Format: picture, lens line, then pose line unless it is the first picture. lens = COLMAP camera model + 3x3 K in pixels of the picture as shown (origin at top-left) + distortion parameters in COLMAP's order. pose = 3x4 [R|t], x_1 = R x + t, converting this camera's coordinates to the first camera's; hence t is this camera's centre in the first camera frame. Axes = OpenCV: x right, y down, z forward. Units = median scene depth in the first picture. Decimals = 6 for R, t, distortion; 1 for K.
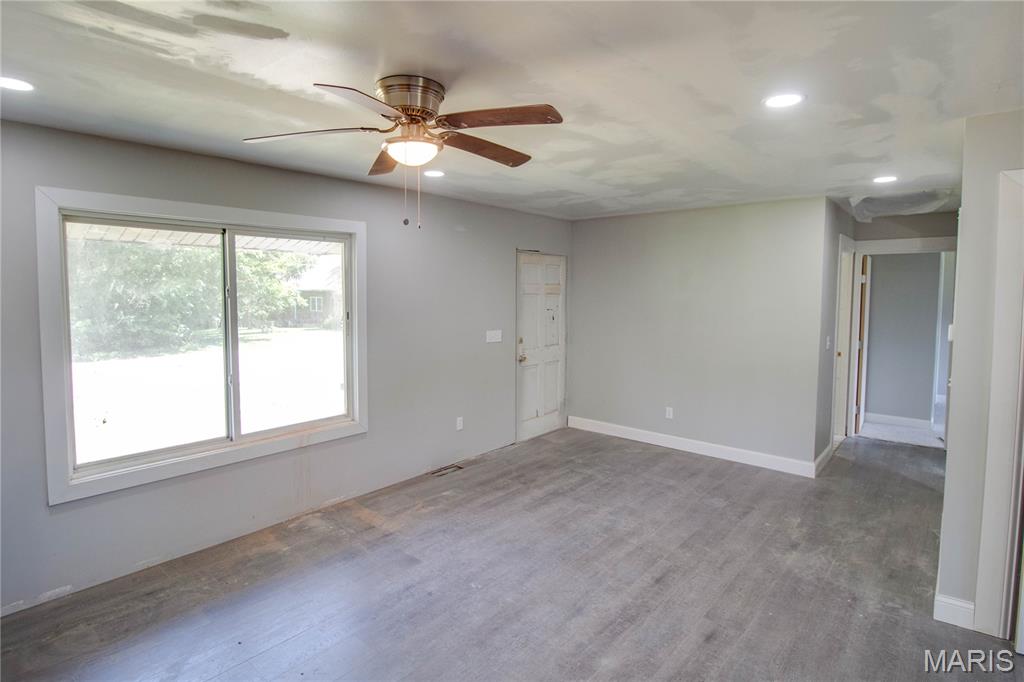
lens RADIAL K [[517.8, 0, 512.0], [0, 517.8, 341.0], [0, 0, 1]] dist [0.000578, -0.000272]
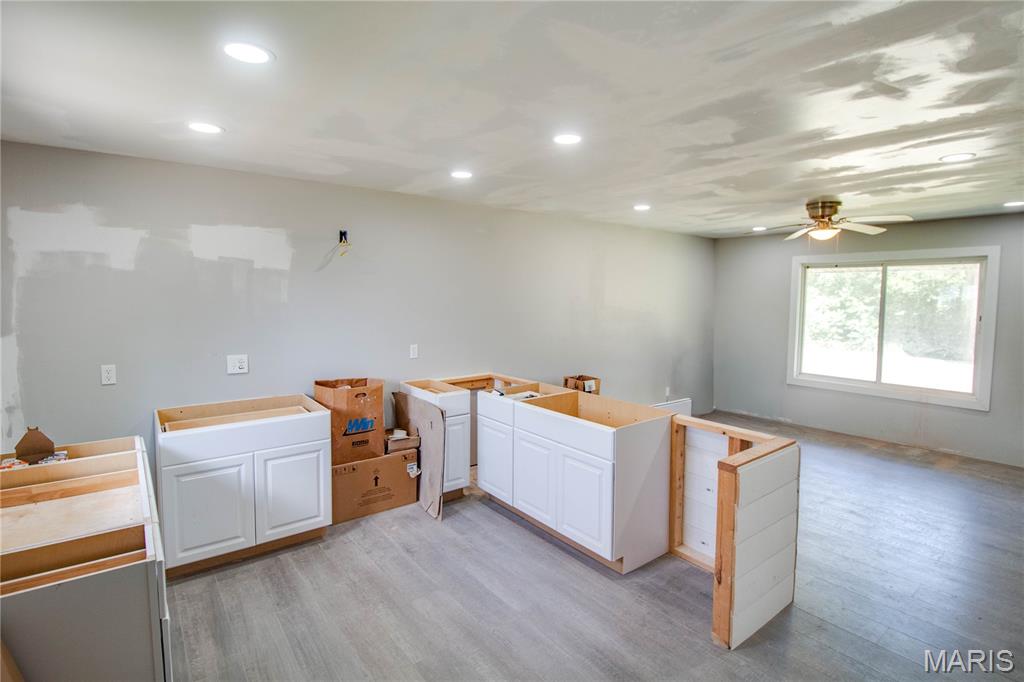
lens RADIAL K [[517.8, 0, 512.0], [0, 517.8, 341.0], [0, 0, 1]] dist [0.000578, -0.000272]
pose [[-0.193552, 0.089483, -0.977001, 1.444193], [-0.104631, 0.988270, 0.111243, -0.017556], [0.975495, 0.123755, -0.181919, 0.114045]]
